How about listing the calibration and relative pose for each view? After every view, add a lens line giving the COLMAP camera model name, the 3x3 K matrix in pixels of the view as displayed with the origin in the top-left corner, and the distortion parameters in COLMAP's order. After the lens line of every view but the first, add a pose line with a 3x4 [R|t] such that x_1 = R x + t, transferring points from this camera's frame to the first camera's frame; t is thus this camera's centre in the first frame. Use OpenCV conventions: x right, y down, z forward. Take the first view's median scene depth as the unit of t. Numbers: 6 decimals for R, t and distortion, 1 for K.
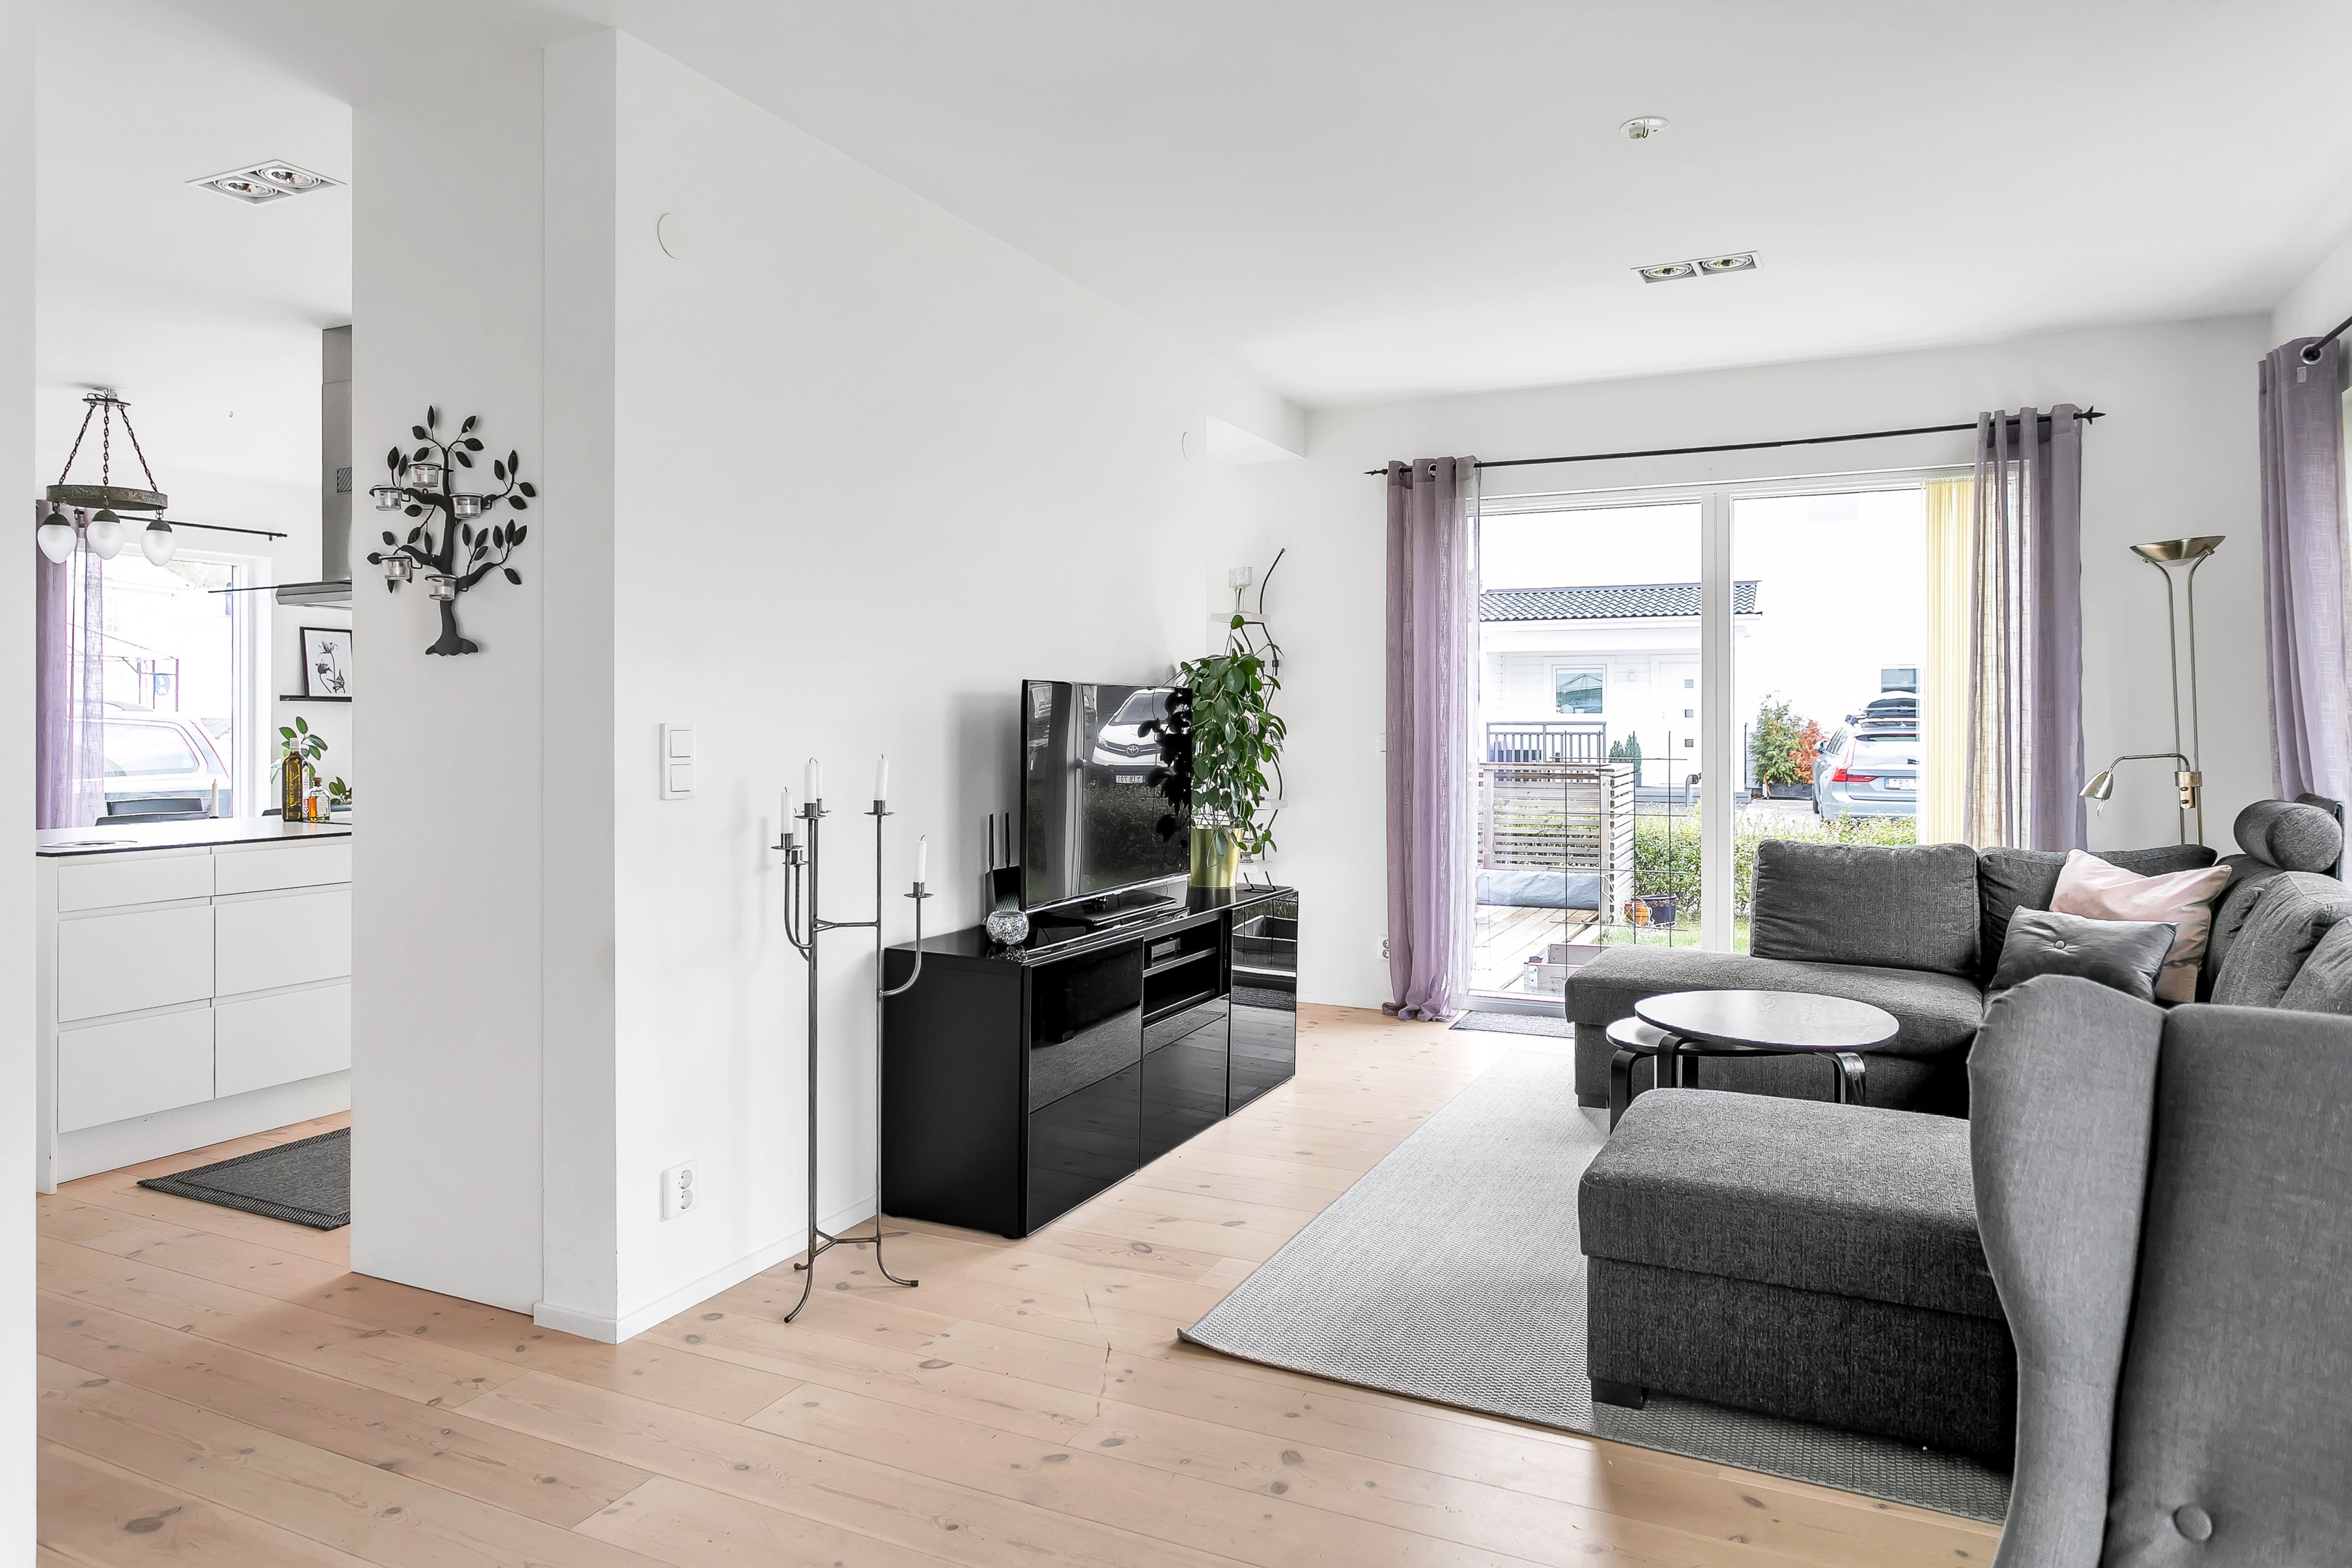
lens RADIAL K [[1457.0, 0, 1173.4], [0, 1457.0, 716.3], [0, 0, 1]] dist [0.001303, 0.003917]
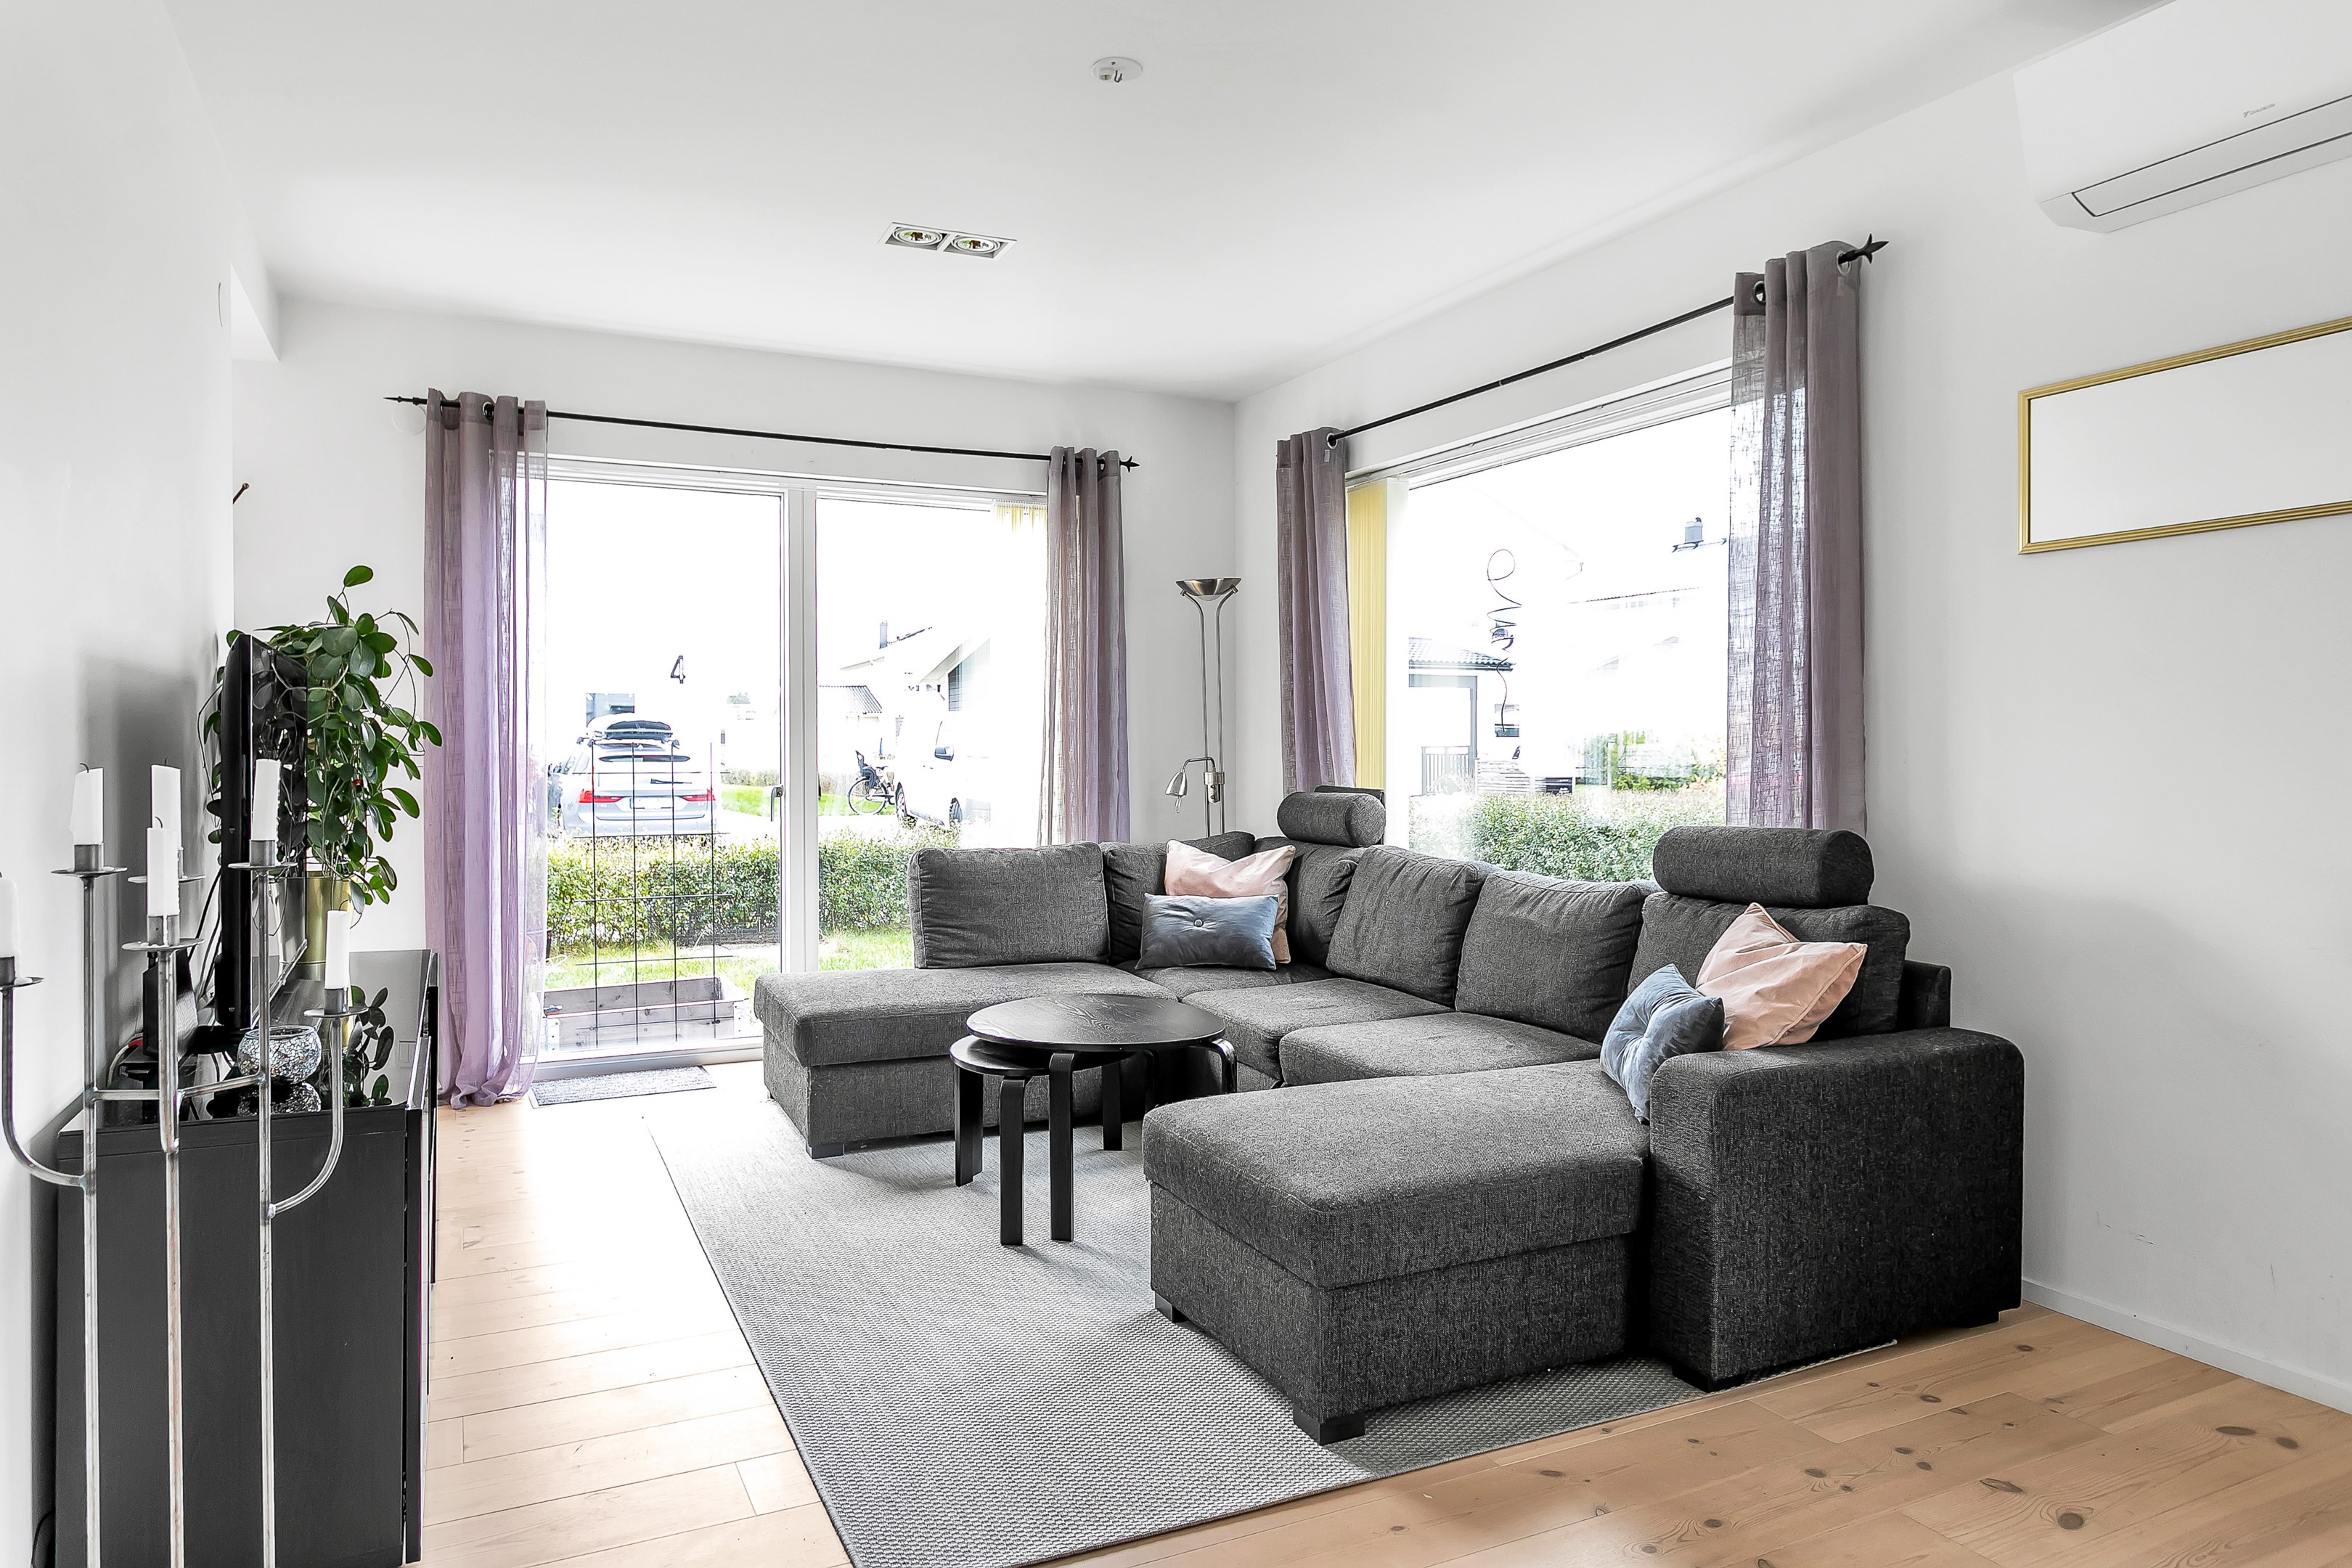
lens RADIAL K [[1450.5, 0, 1166.6], [0, 1450.5, 766.2], [0, 0, 1]] dist [-0.013490, 0.000939]
pose [[0.626454, -0.010308, 0.779391, -0.260226], [-0.002195, 0.999885, 0.014988, 0.015061], [-0.779456, -0.011100, 0.626359, 0.276691]]
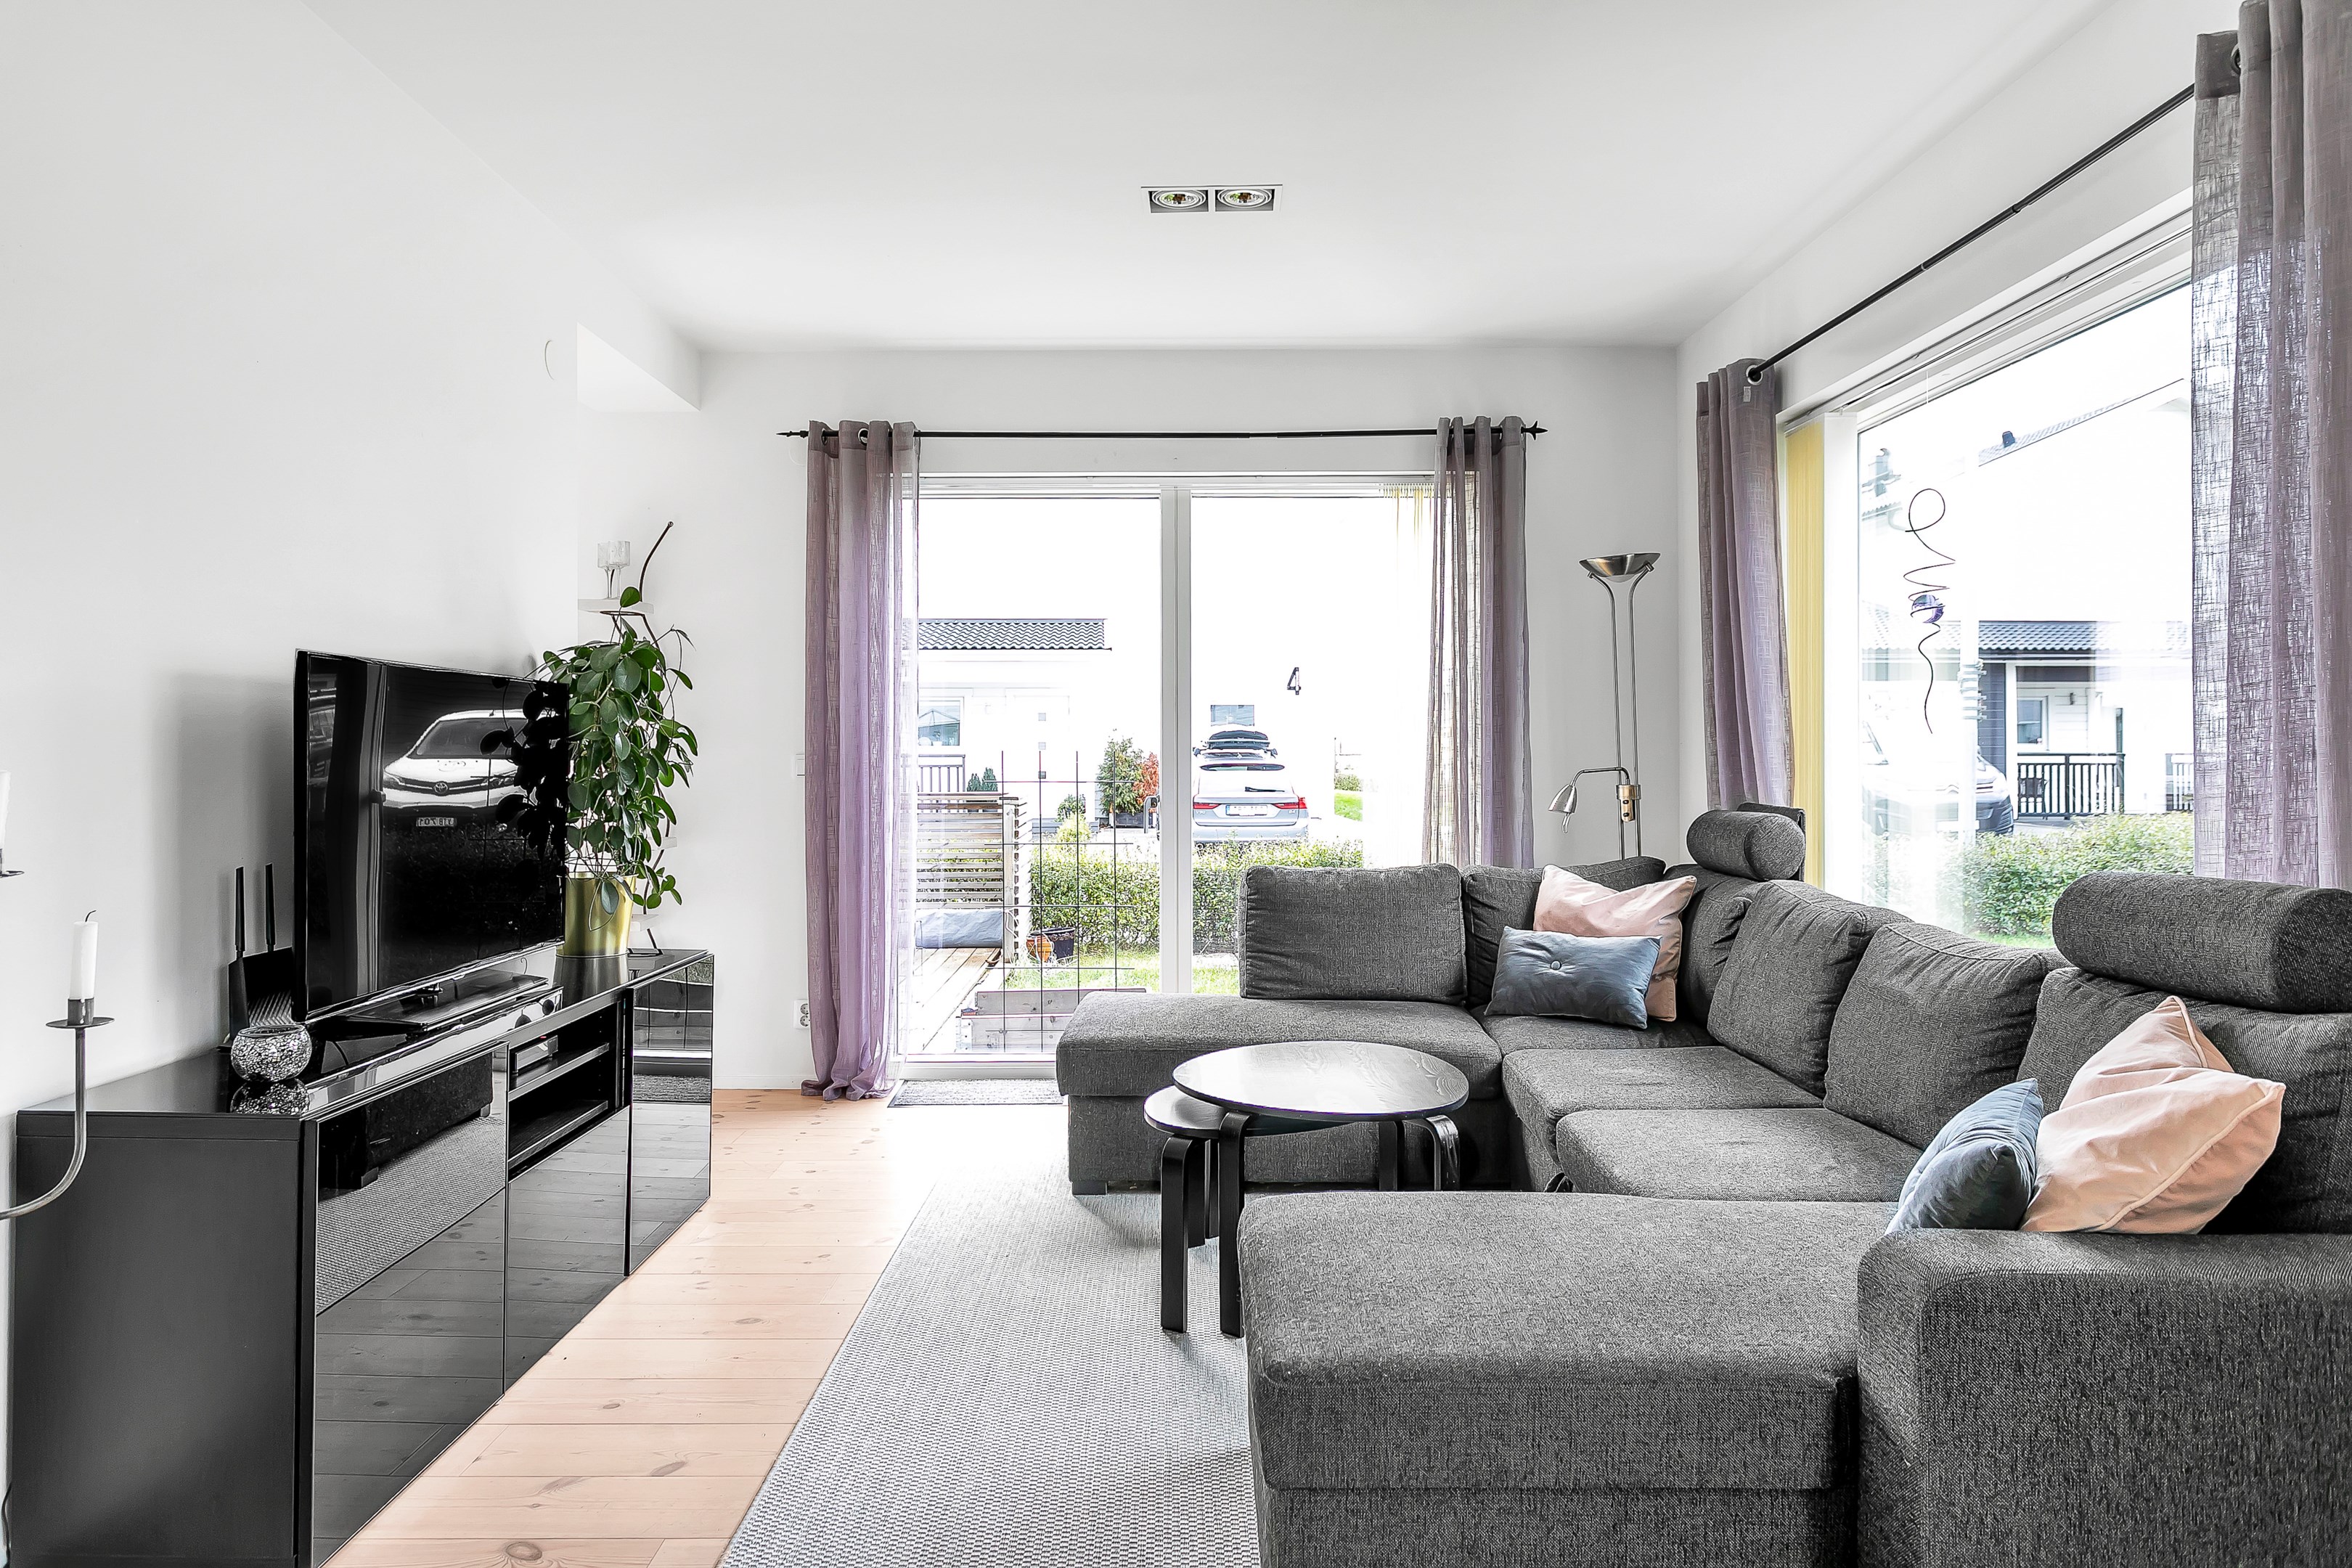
lens RADIAL K [[1452.4, 0, 1168.8], [0, 1452.4, 755.9], [0, 0, 1]] dist [-0.004449, 0.001720]
pose [[0.902906, -0.001762, 0.429834, -0.026999], [0.000845, 0.999997, 0.002325, 0.014984], [-0.429837, -0.001736, 0.902905, 0.222997]]
